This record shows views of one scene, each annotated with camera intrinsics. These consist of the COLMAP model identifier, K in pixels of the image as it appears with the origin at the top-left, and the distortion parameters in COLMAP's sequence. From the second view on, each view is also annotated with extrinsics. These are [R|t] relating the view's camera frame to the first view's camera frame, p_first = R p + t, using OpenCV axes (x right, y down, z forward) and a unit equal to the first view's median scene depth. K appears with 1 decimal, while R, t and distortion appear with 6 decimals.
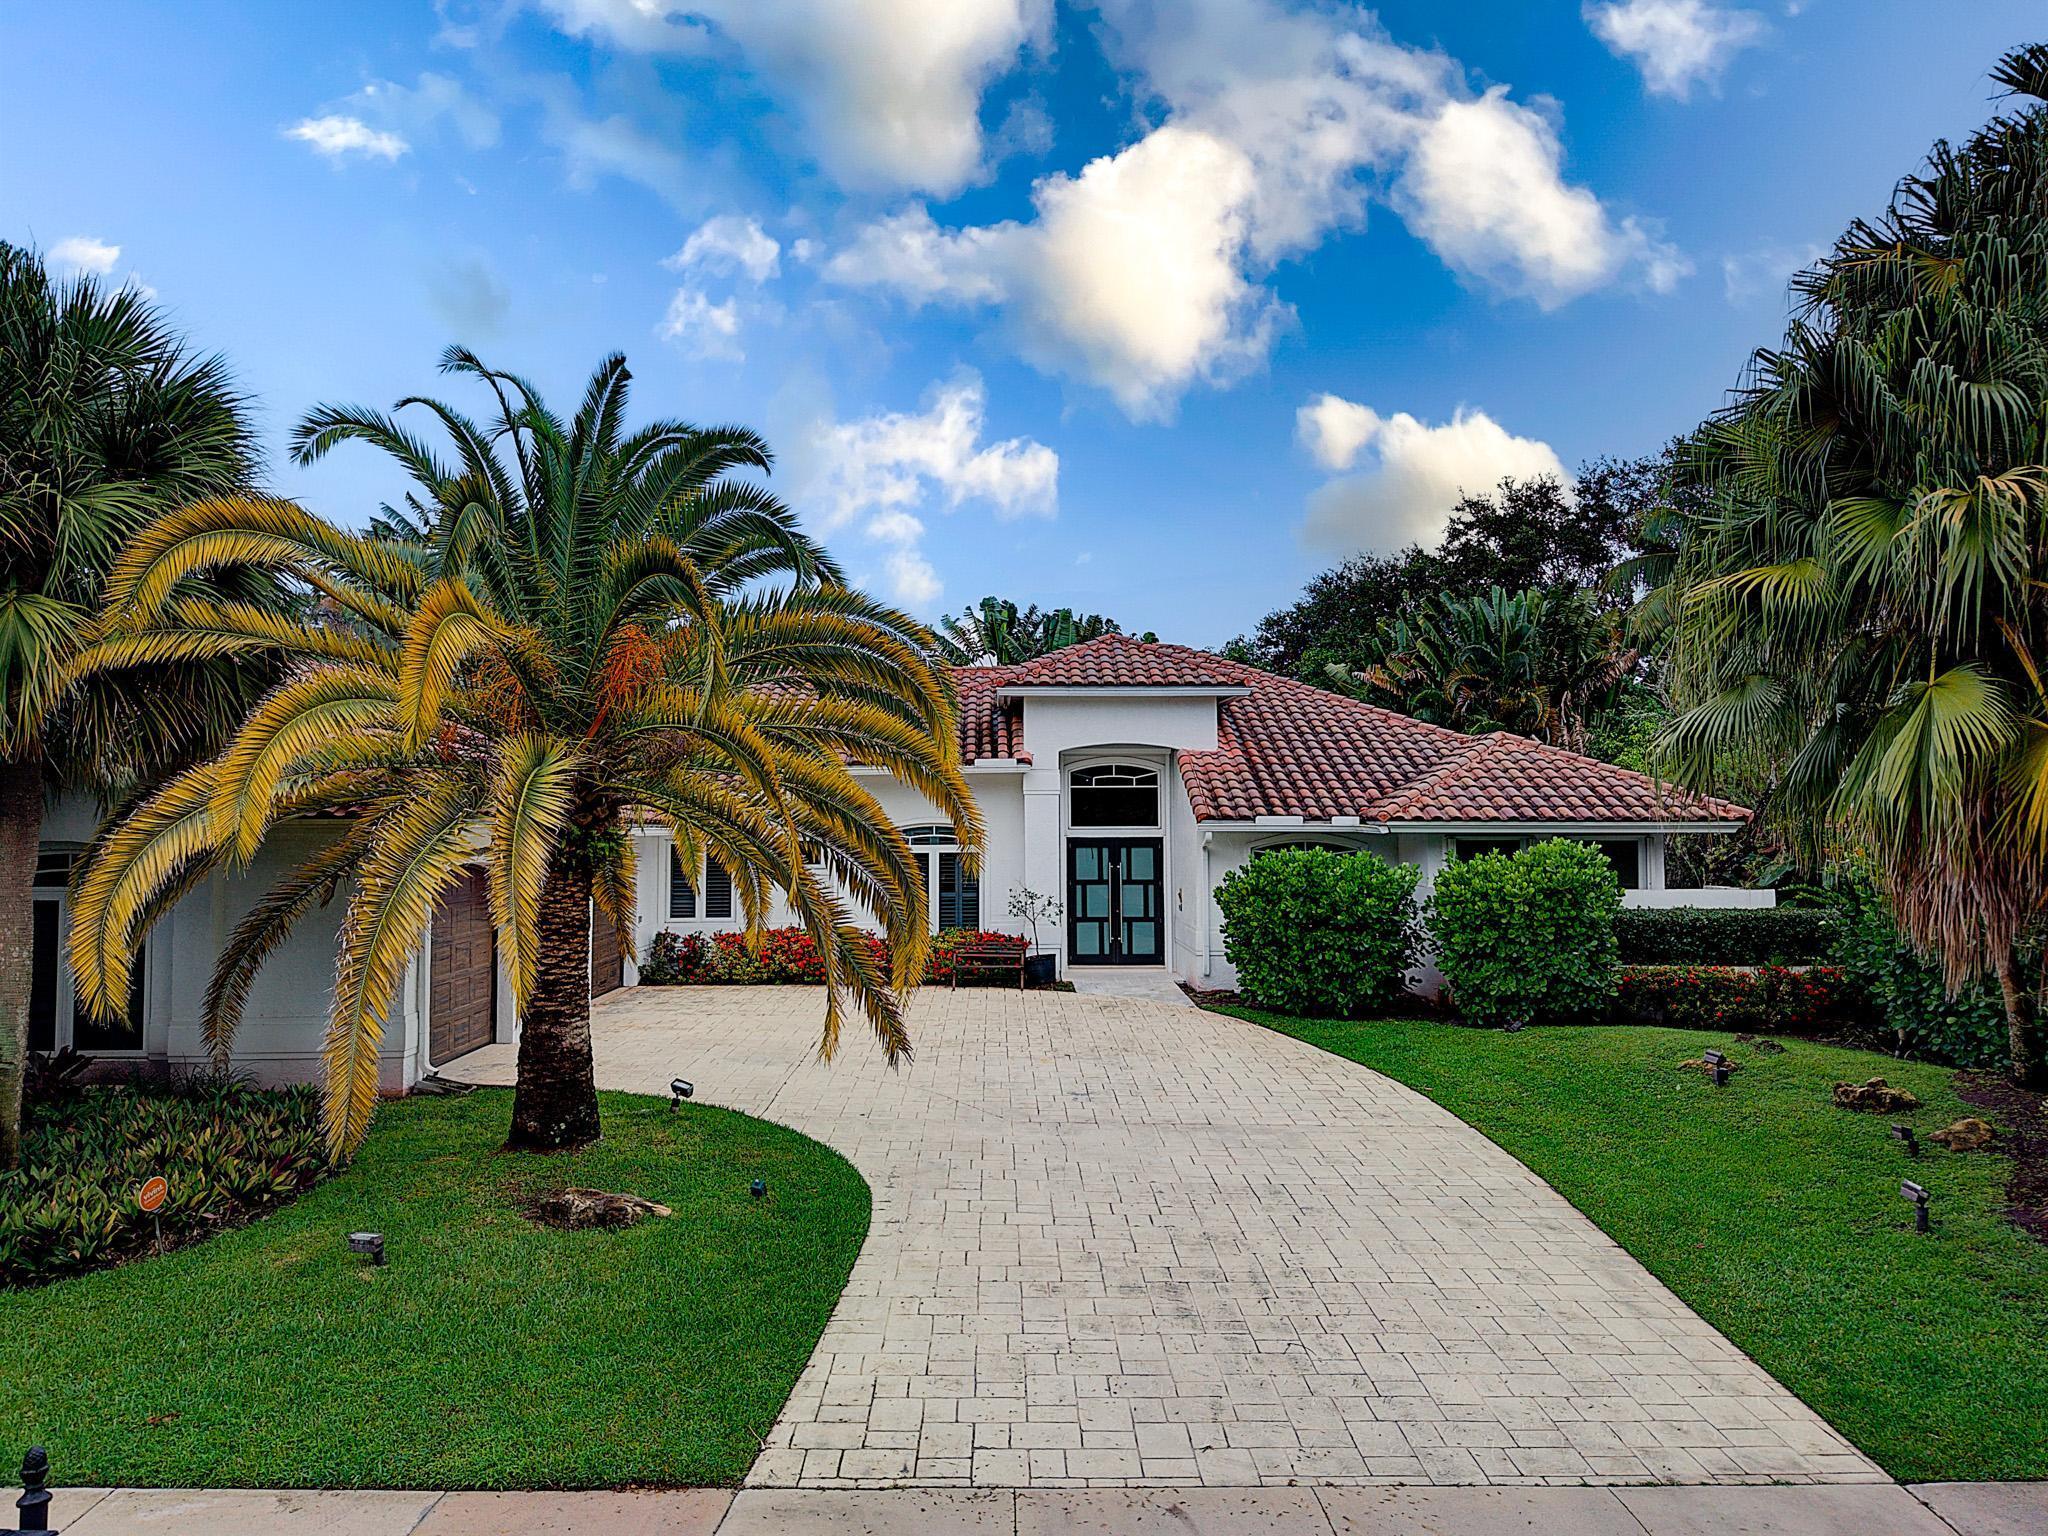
lens RADIAL K [[1387.0, 0, 1034.9], [0, 1387.0, 768.9], [0, 0, 1]] dist [0.031007, -0.036537]
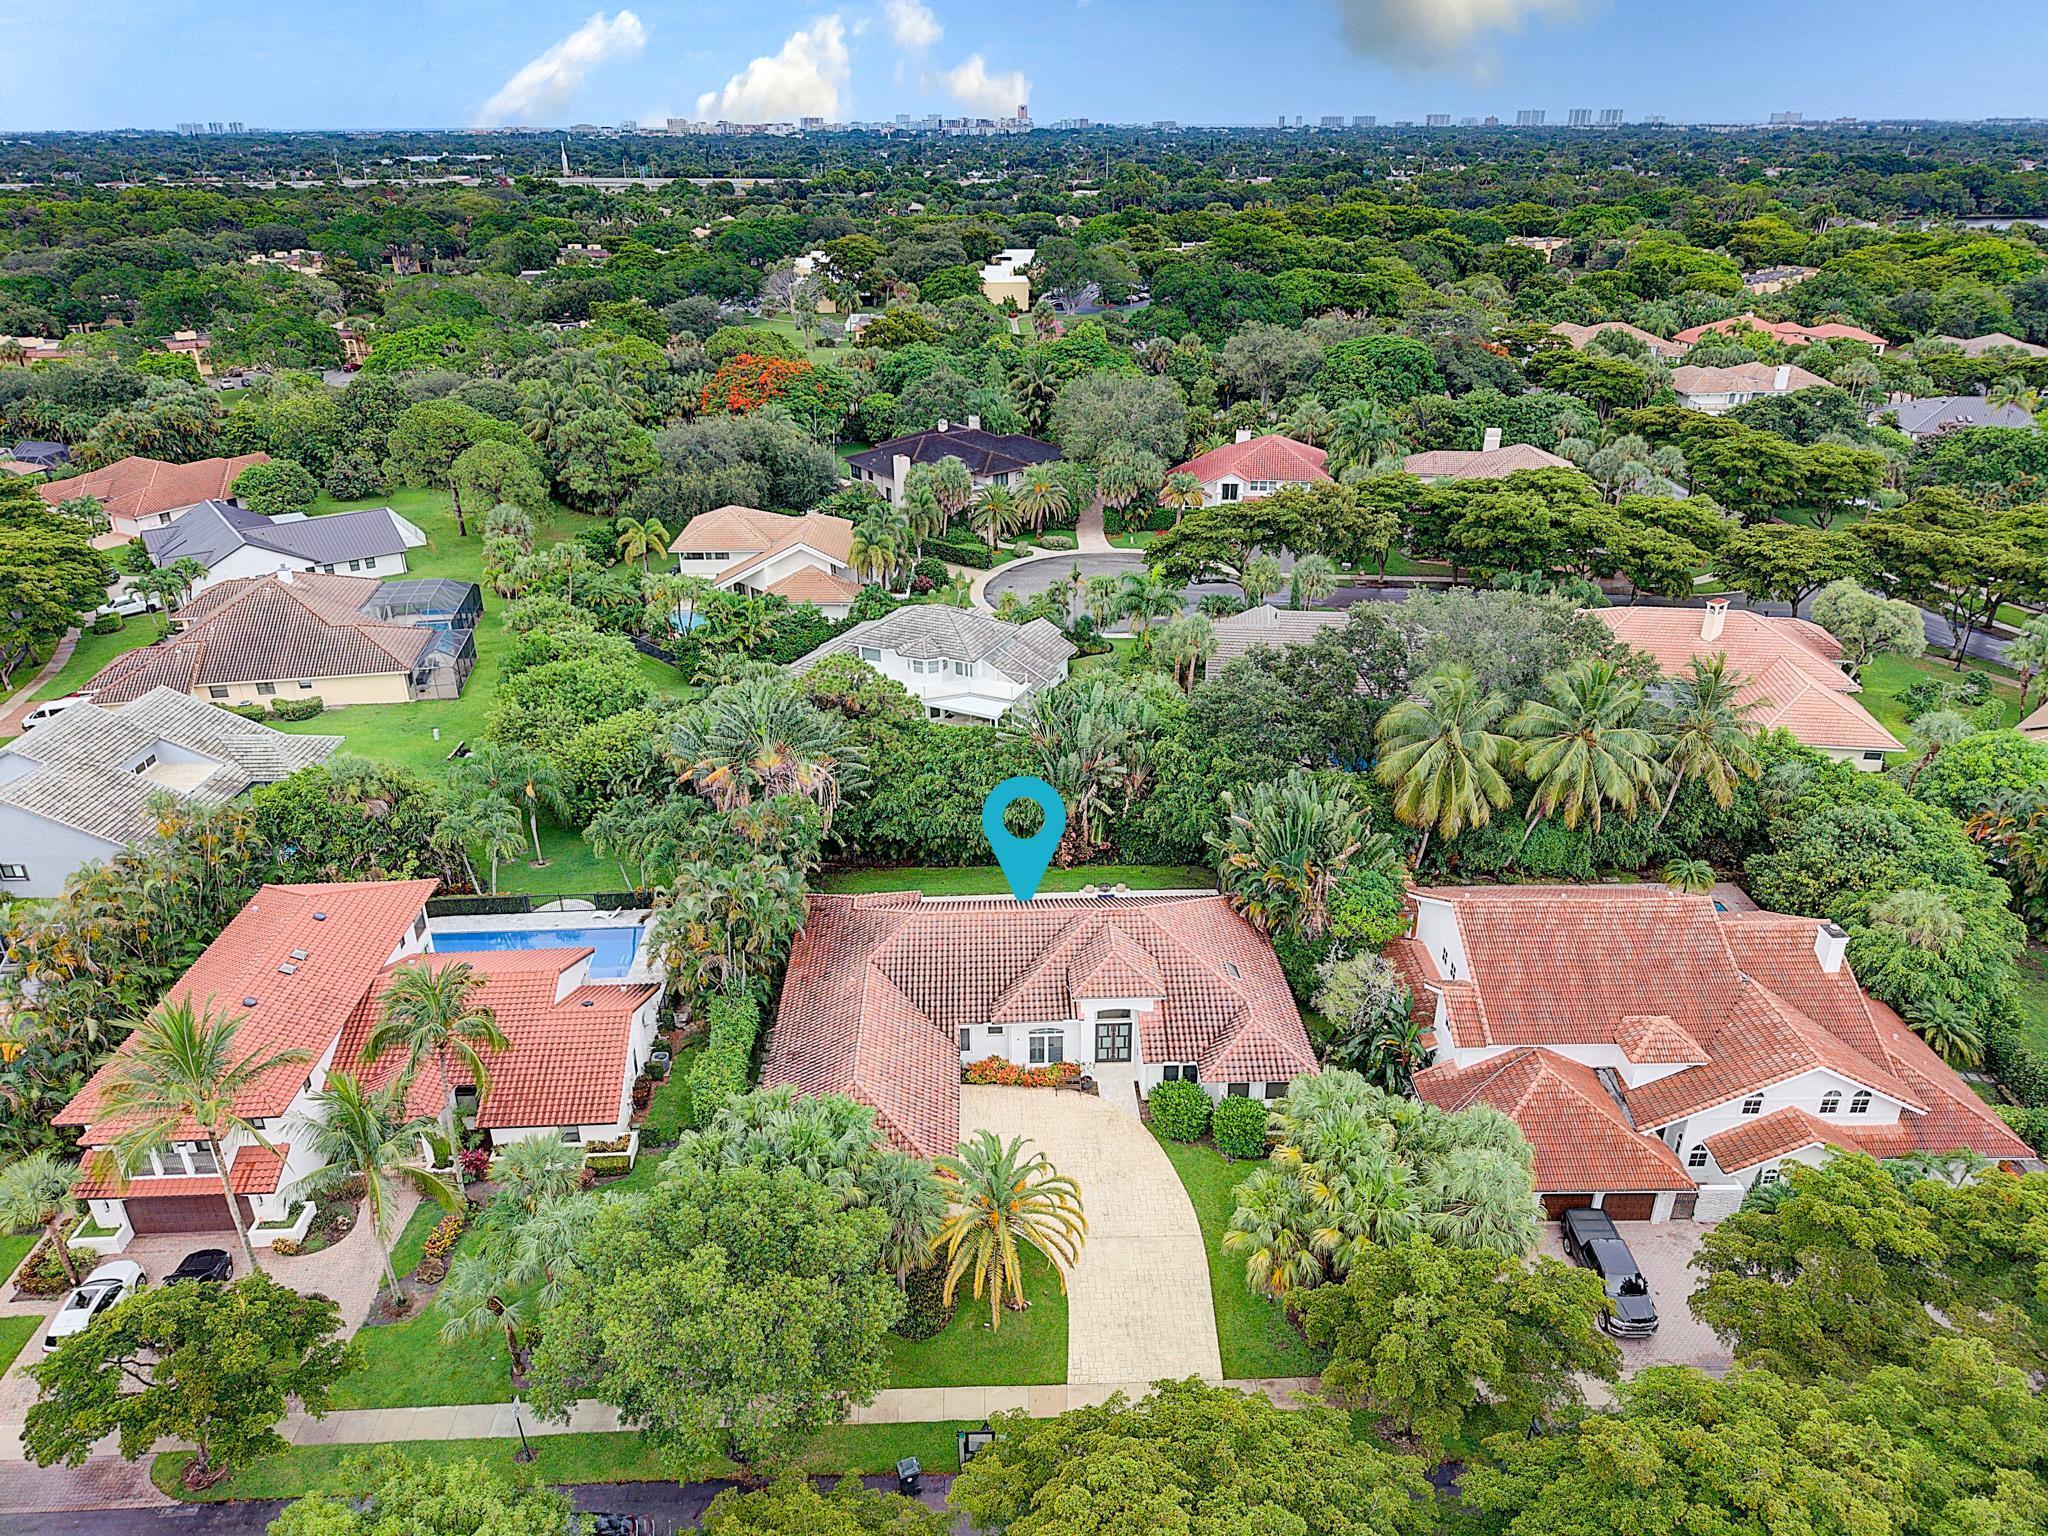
lens RADIAL K [[1387.0, 0, 1031.1], [0, 1387.0, 764.6], [0, 0, 1]] dist [0.031007, -0.036537]
pose [[0.999887, -0.007093, 0.013235, -0.137232], [0.000265, 0.889590, 0.456760, -1.671614], [-0.015013, -0.456705, 0.889491, -1.177915]]
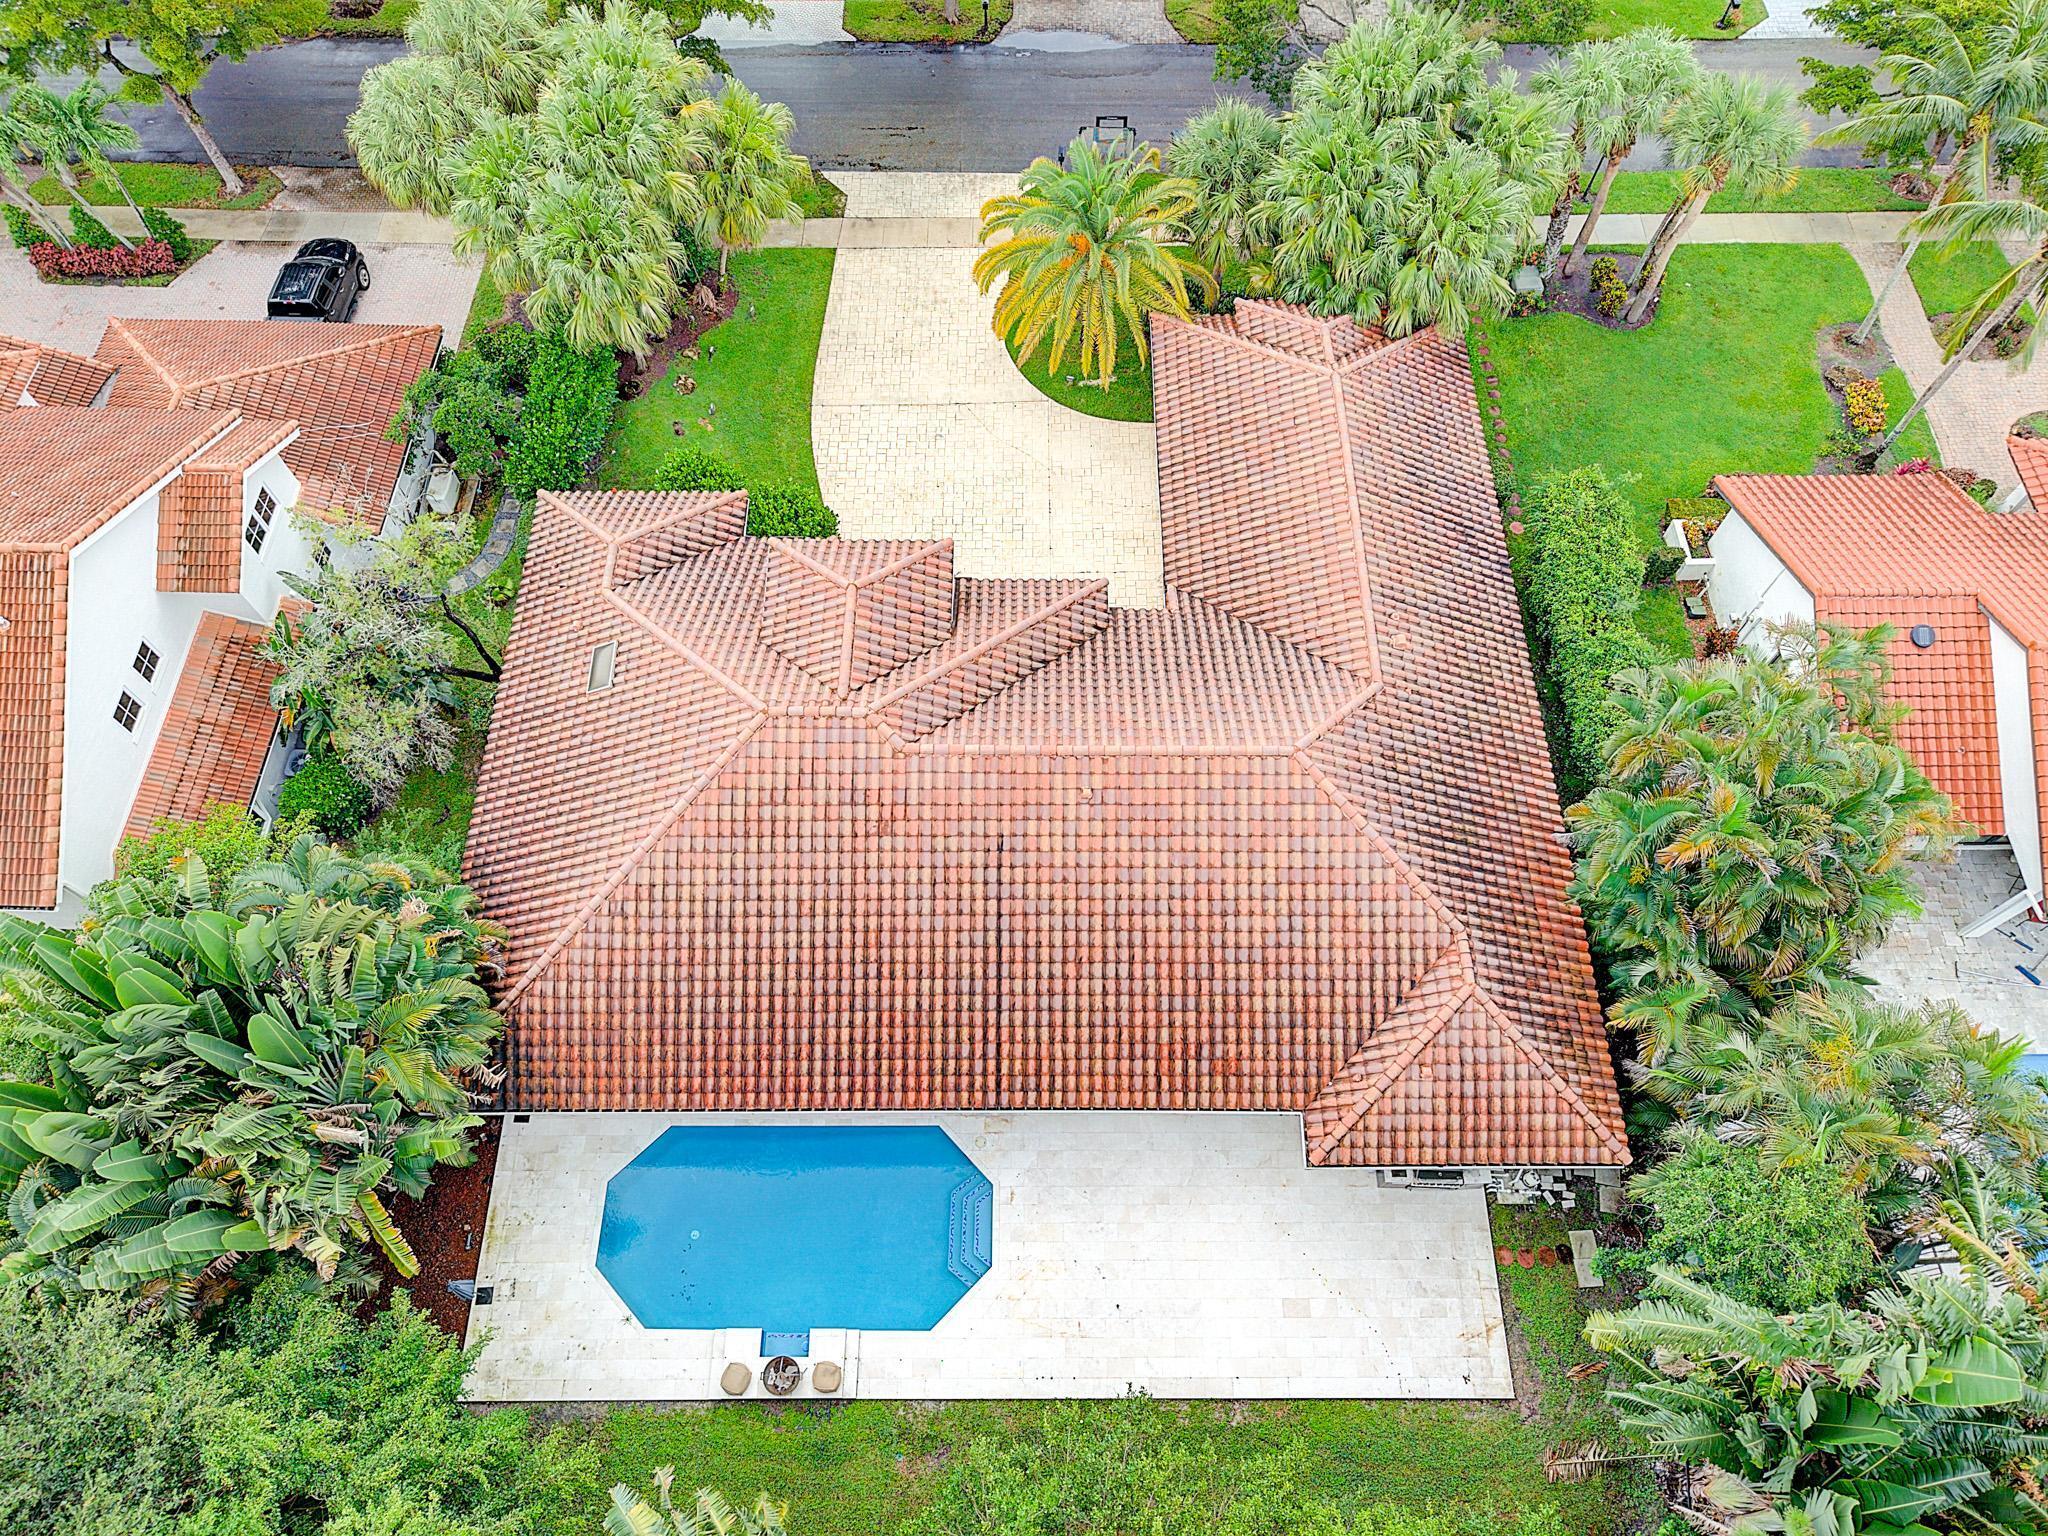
lens RADIAL K [[1387.0, 0, 1028.5], [0, 1387.0, 735.6], [0, 0, 1]] dist [0.031007, -0.036537]
pose [[-0.999599, -0.023723, 0.015478, -0.125868], [0.001291, 0.507689, 0.861539, -1.137087], [-0.028296, 0.861214, -0.507455, 1.830426]]
